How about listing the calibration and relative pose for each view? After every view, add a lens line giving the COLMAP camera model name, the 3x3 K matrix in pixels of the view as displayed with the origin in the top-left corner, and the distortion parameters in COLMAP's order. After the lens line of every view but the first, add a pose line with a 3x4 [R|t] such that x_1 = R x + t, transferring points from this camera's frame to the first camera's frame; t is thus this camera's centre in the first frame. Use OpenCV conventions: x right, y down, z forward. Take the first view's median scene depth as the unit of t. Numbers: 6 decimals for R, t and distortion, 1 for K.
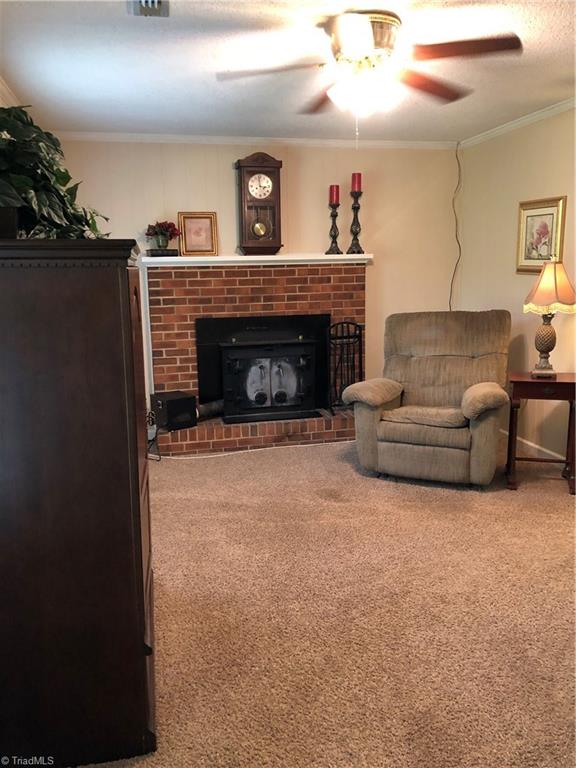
lens RADIAL K [[629.3, 0, 284.9], [0, 629.3, 383.7], [0, 0, 1]] dist [0.045567, -0.052637]
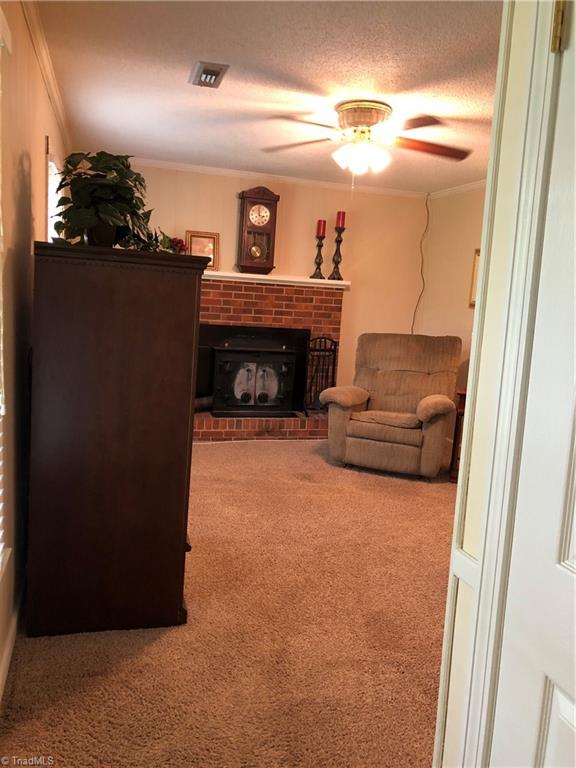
lens RADIAL K [[629.3, 0, 289.1], [0, 629.3, 385.6], [0, 0, 1]] dist [0.045567, -0.052637]
pose [[0.994660, 0.073821, 0.072127, -0.048106], [-0.071569, 0.996879, -0.033324, 0.037280], [-0.074362, 0.027984, 0.996839, -0.164384]]
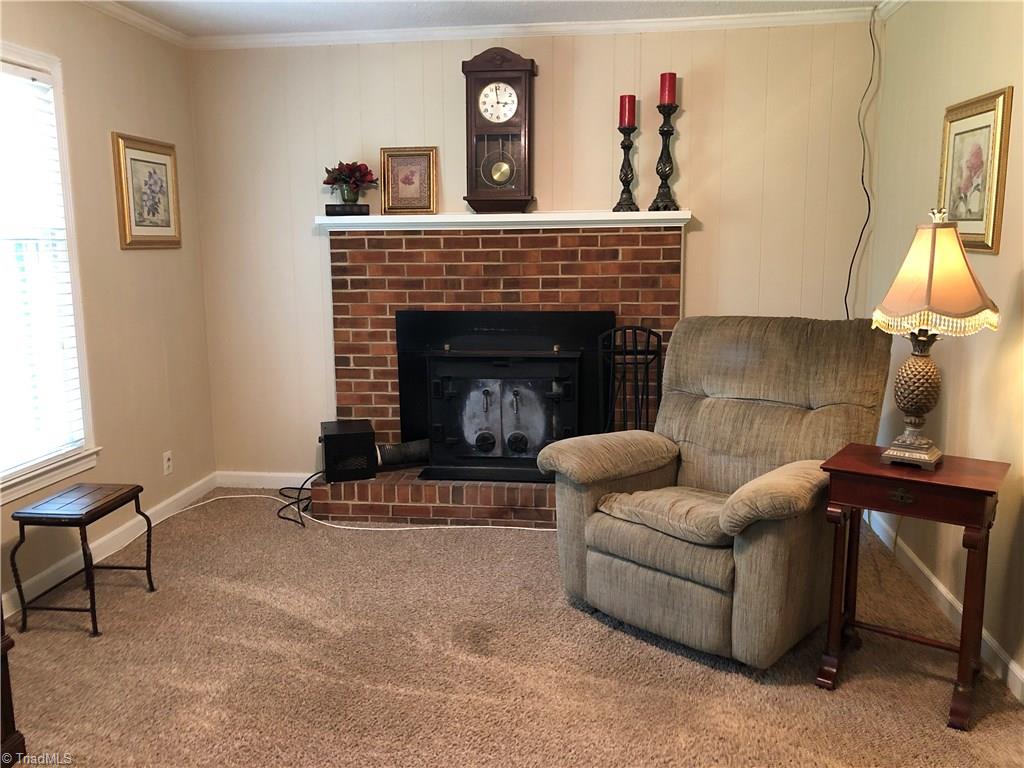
lens RADIAL K [[839.0, 0, 508.8], [0, 839.0, 373.1], [0, 0, 1]] dist [0.045567, -0.052637]
pose [[0.935113, 0.064097, -0.348505, 0.292141], [-0.070428, 0.997502, -0.005515, -0.046401], [0.347281, 0.029702, 0.937291, 0.250145]]
